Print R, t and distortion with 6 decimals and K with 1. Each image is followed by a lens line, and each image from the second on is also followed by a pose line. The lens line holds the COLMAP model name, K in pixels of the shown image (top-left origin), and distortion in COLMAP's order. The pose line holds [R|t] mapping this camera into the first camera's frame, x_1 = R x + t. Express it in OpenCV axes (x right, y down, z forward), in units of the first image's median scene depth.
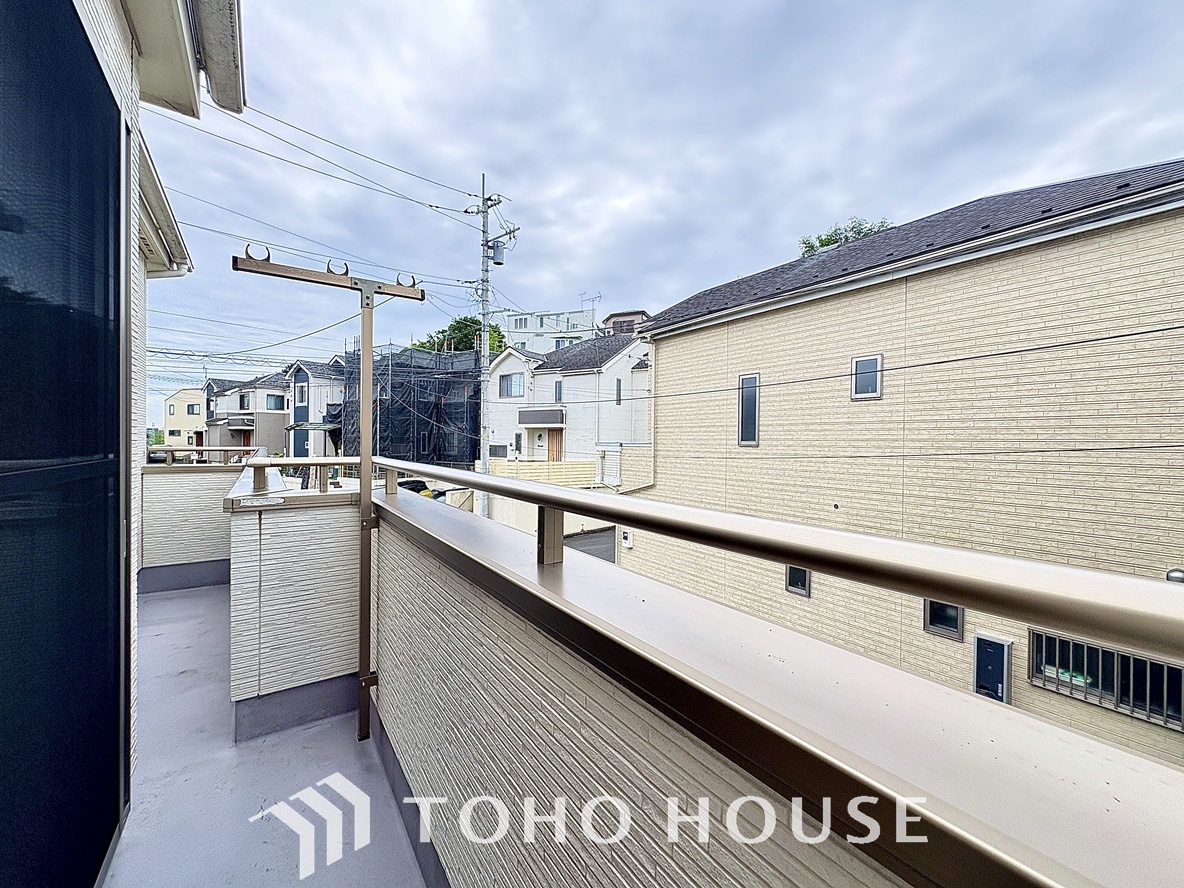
lens RADIAL K [[472.9, 0, 592.0], [0, 472.9, 443.9], [0, 0, 1]] dist [-0.000114, 0.001082]
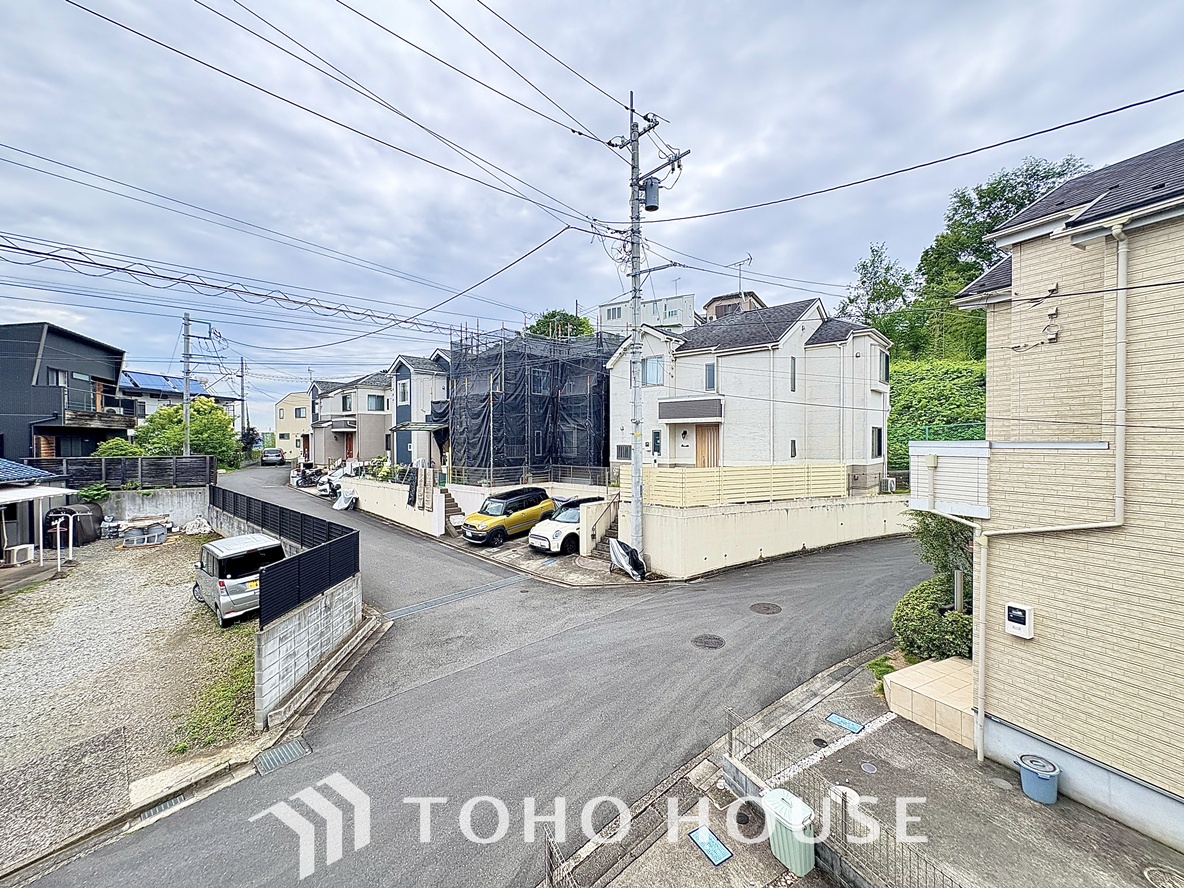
lens RADIAL K [[472.9, 0, 593.1], [0, 472.9, 443.5], [0, 0, 1]] dist [-0.000114, 0.001082]
pose [[0.988862, -0.012121, -0.148340, -0.130281], [0.012654, 0.999916, 0.002652, -0.003147], [0.148295, -0.004499, 0.988933, 0.162970]]
